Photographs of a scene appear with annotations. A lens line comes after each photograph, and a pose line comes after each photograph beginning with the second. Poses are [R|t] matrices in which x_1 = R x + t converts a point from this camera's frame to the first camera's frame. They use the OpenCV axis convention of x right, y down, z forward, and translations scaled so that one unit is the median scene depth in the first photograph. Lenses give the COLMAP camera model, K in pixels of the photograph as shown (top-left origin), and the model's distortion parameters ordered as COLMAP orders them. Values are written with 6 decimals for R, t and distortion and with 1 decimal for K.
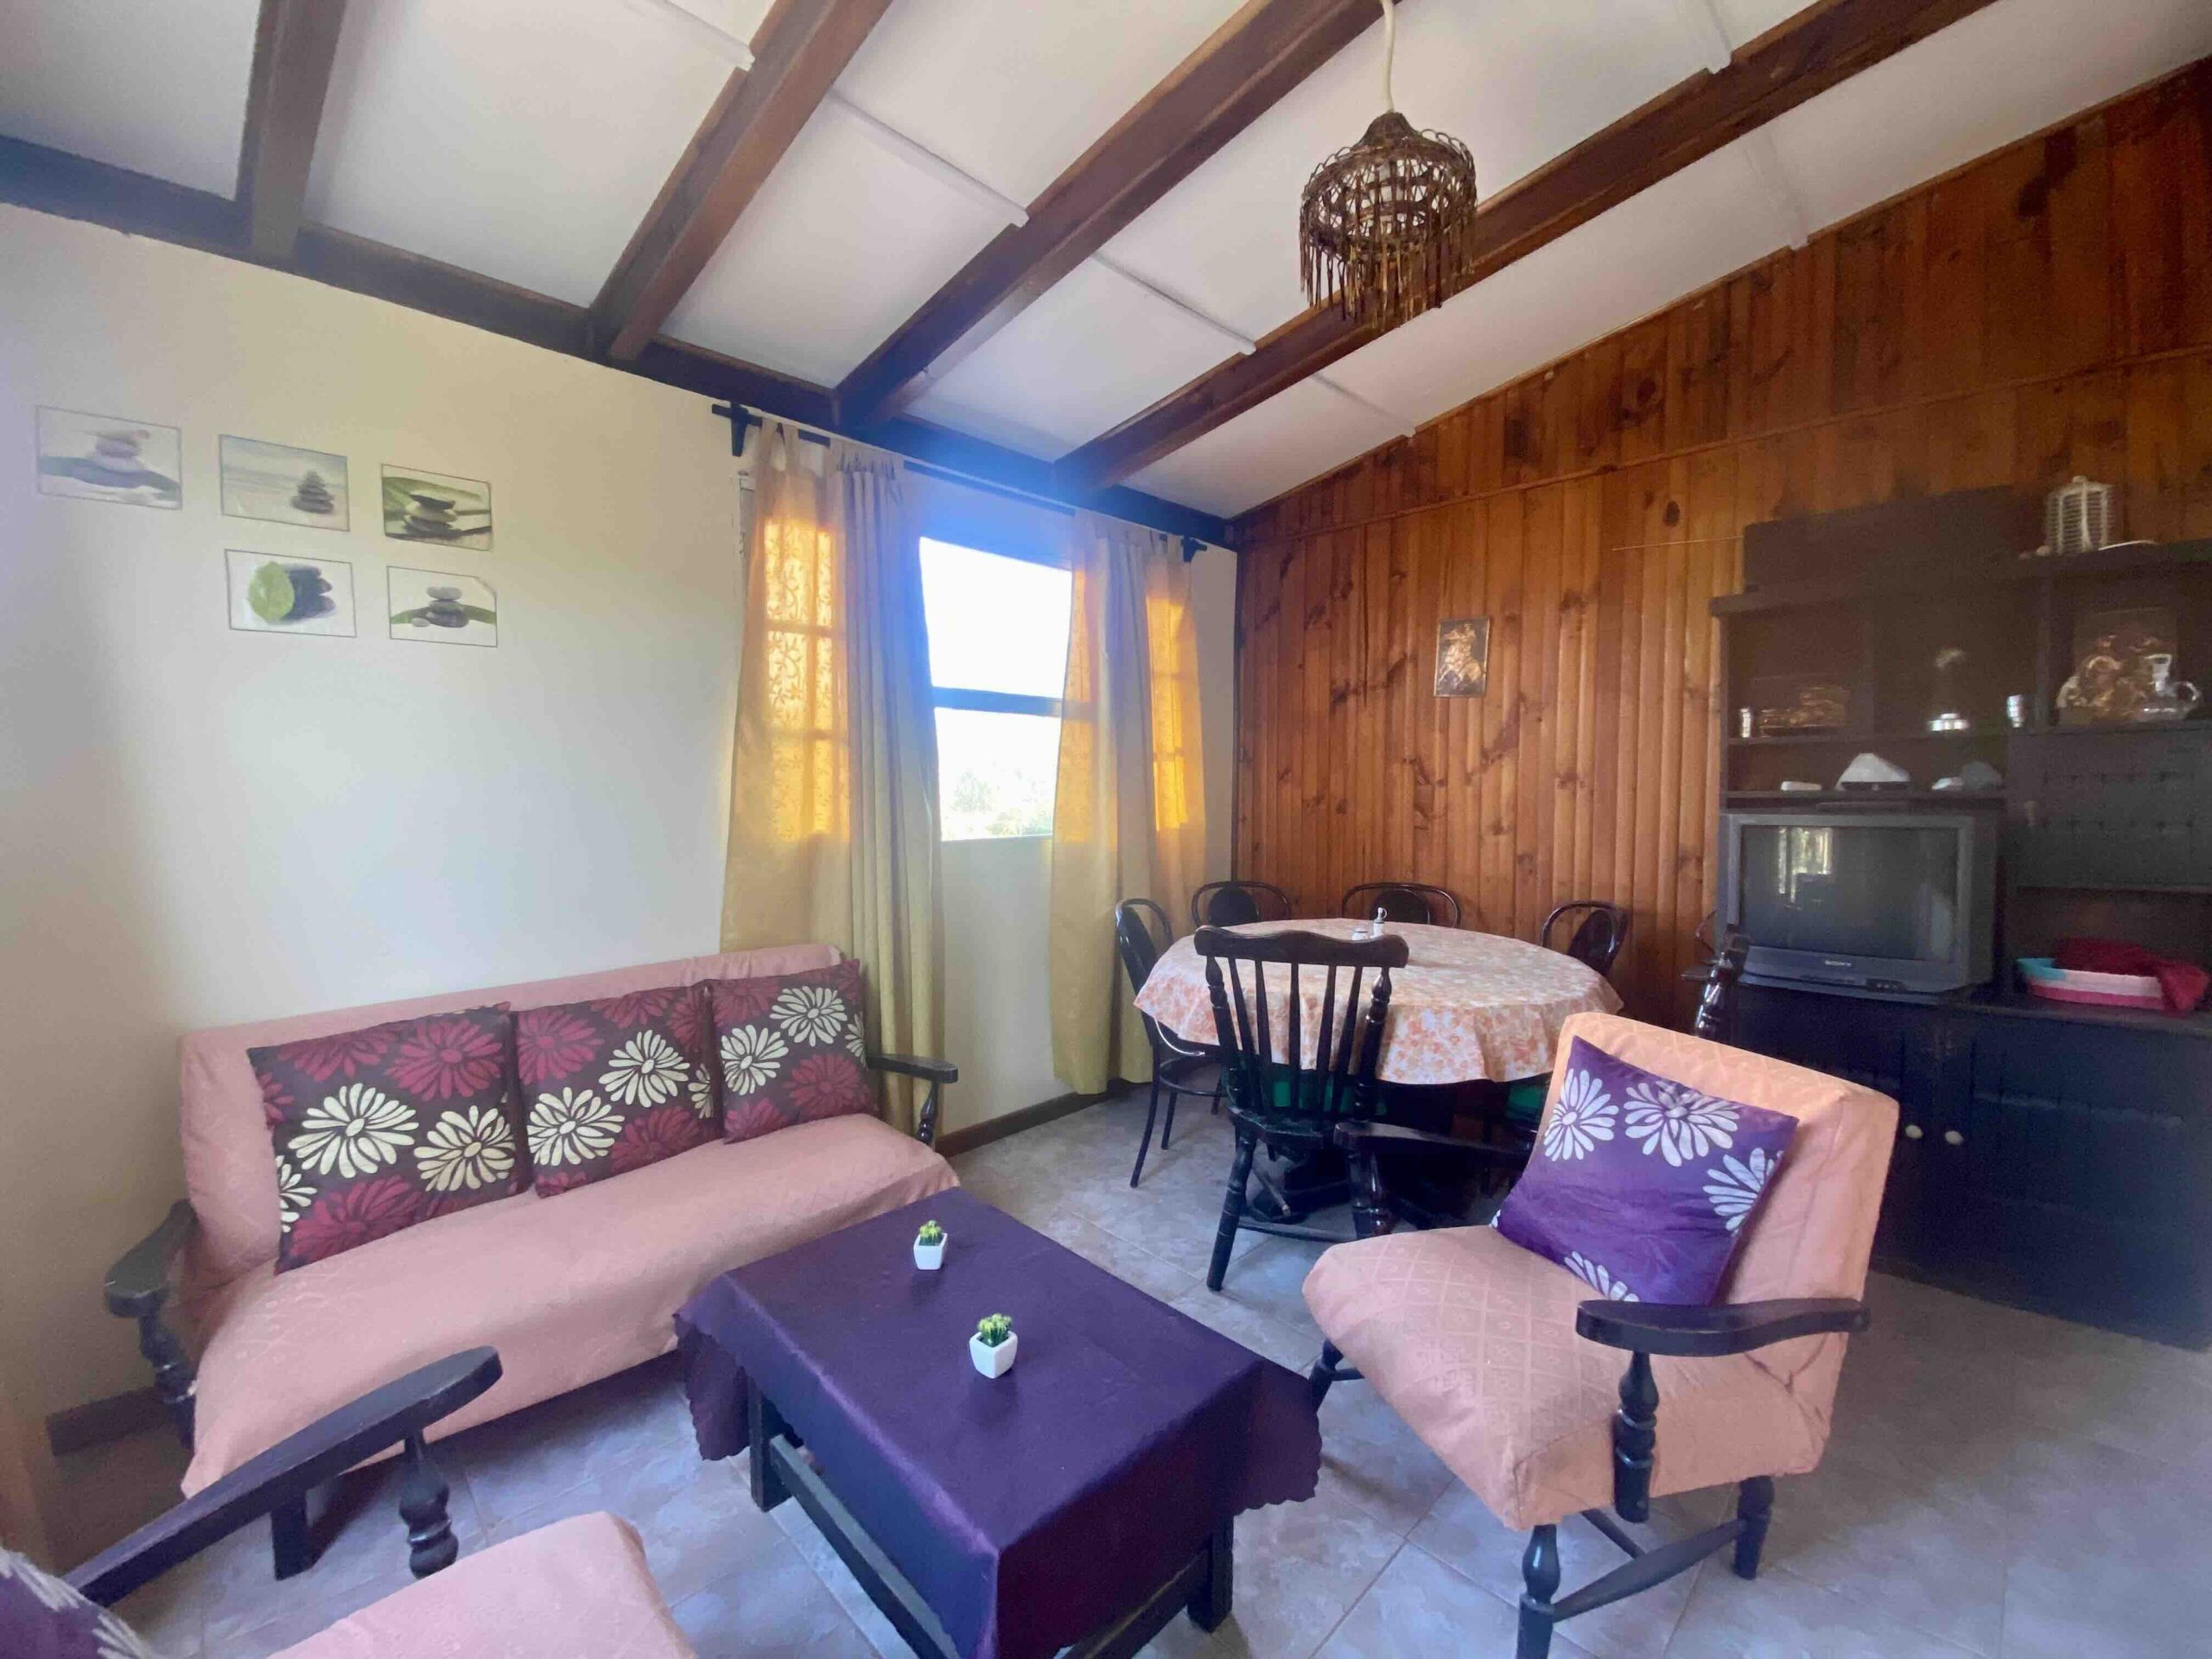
lens RADIAL K [[872.9, 0, 1119.5], [0, 872.9, 836.3], [0, 0, 1]] dist [0.007367, -0.014874]
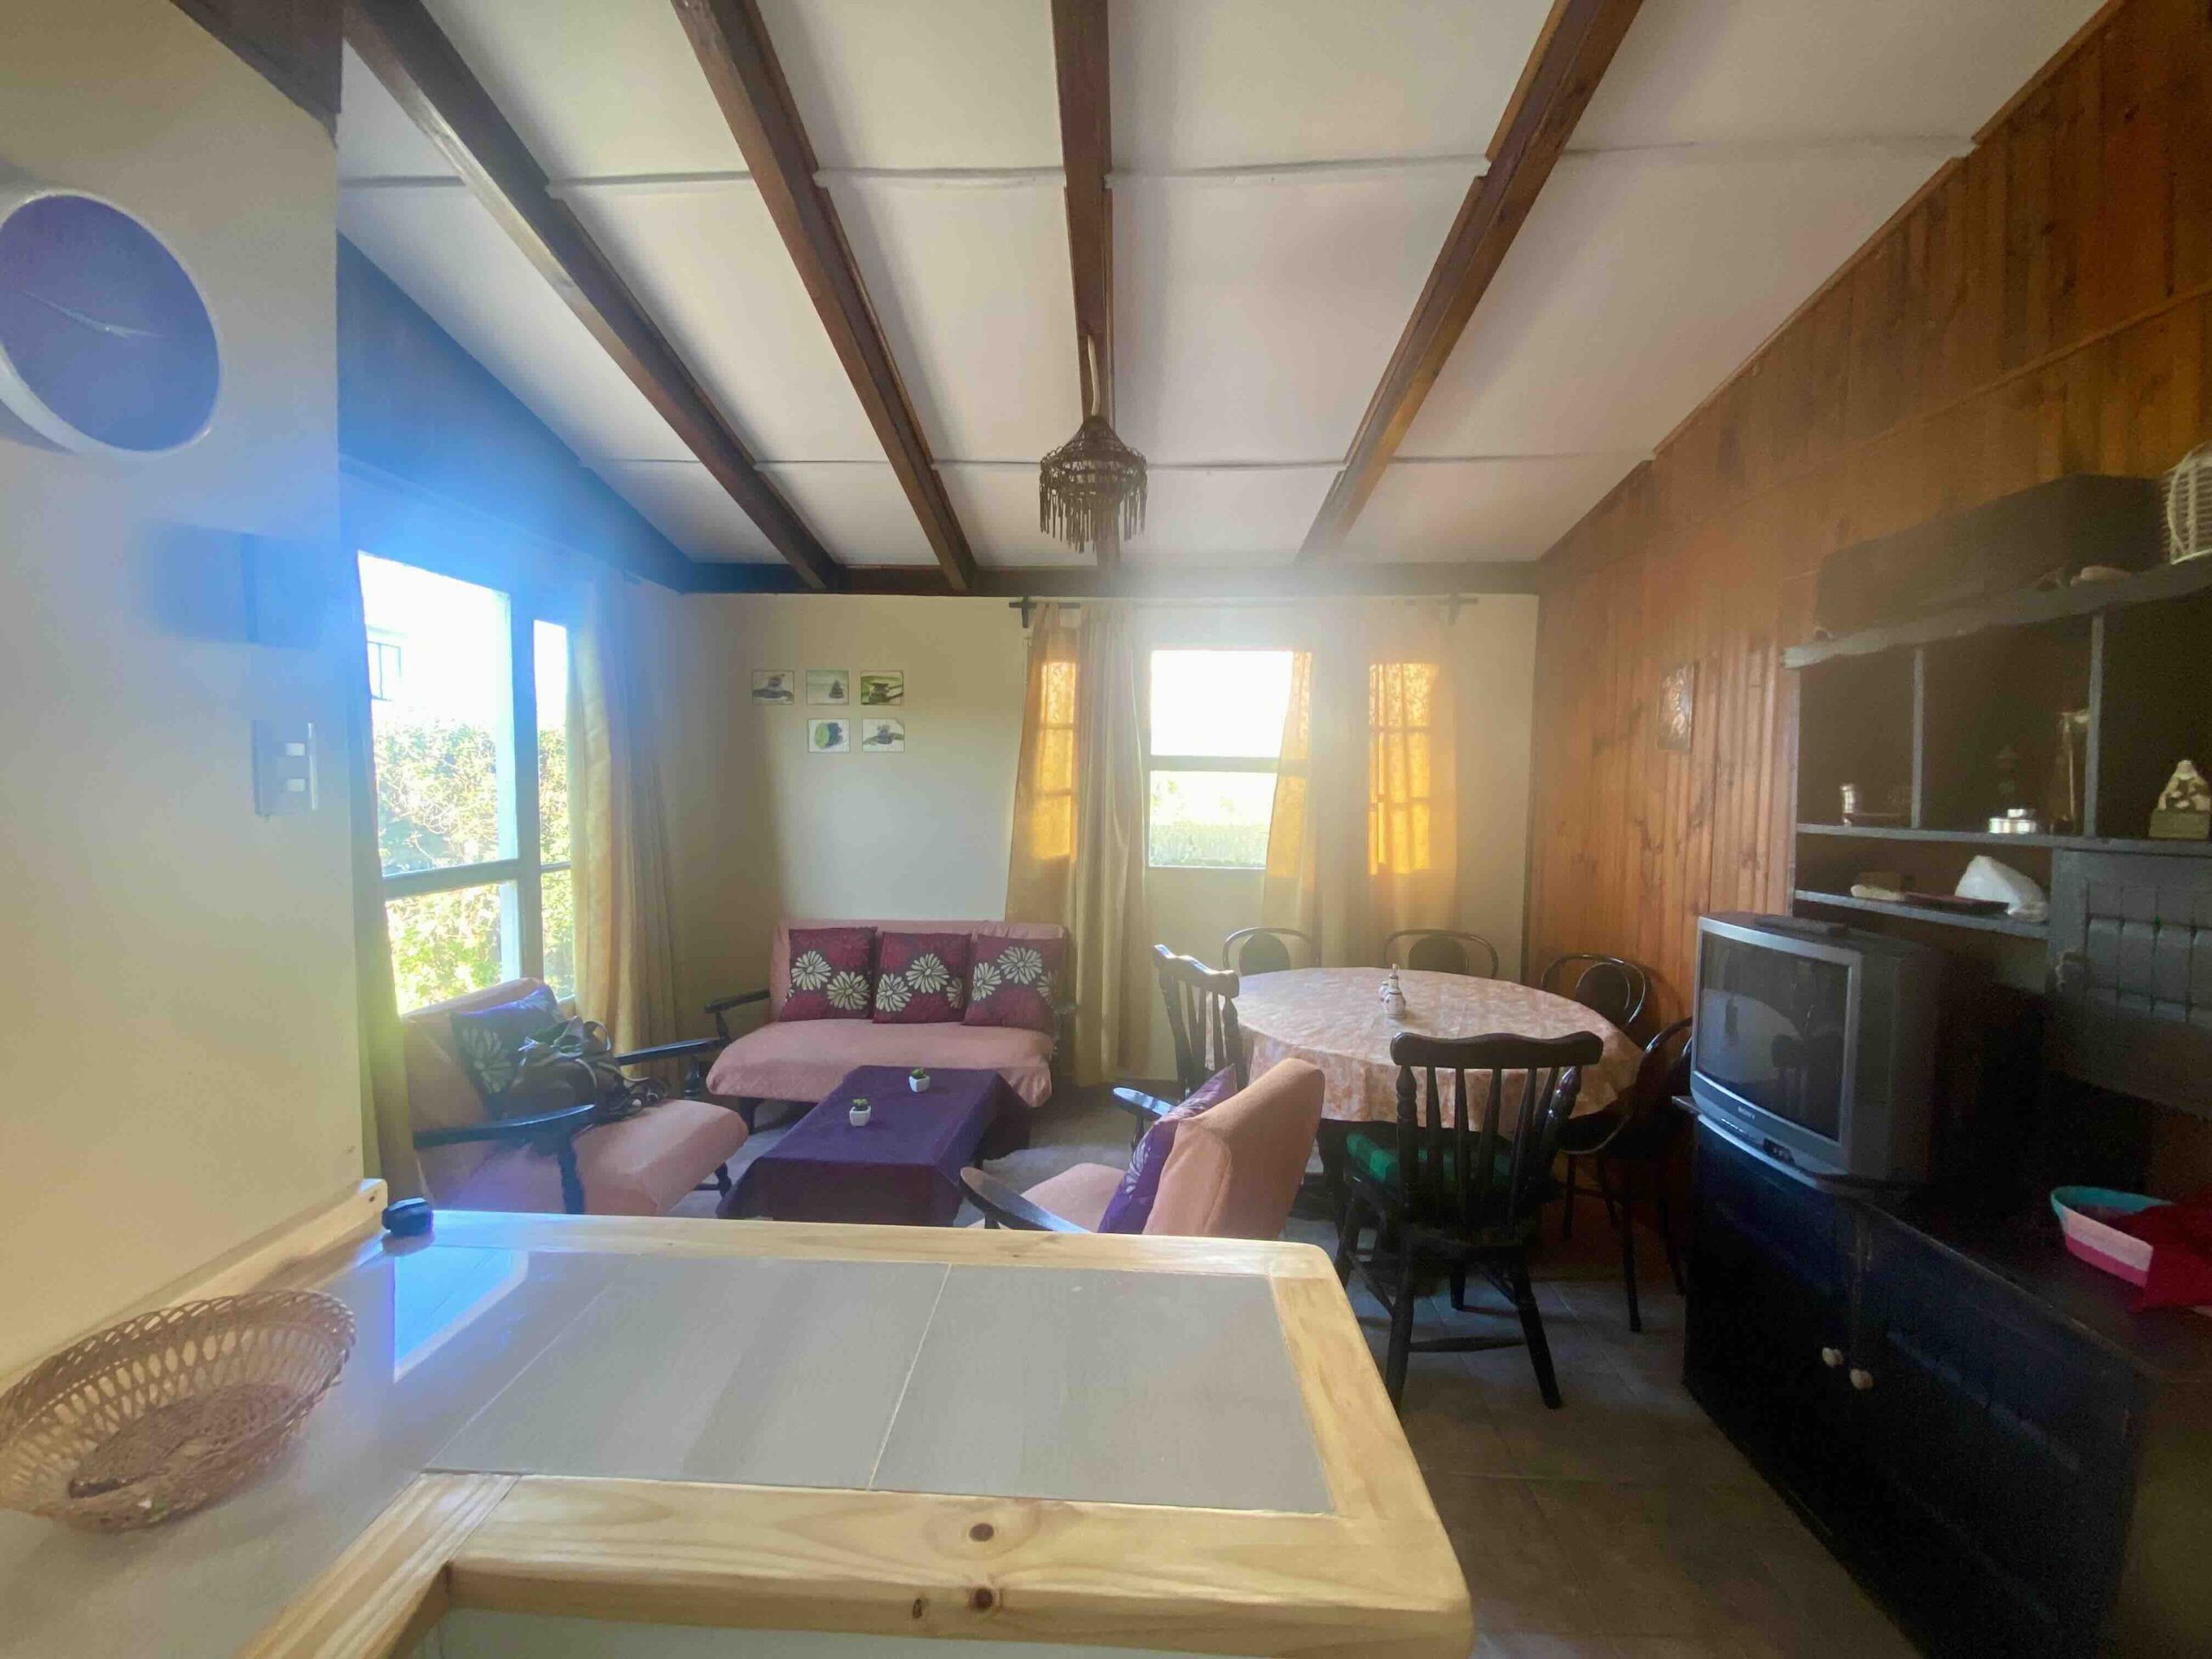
lens RADIAL K [[867.5, 0, 1127.7], [0, 867.5, 832.0], [0, 0, 1]] dist [0.024609, -0.020656]
pose [[0.680004, 0.057684, -0.730935, 1.032959], [-0.062657, 0.997825, 0.020455, -0.098424], [0.730526, 0.031889, 0.682140, 0.017126]]
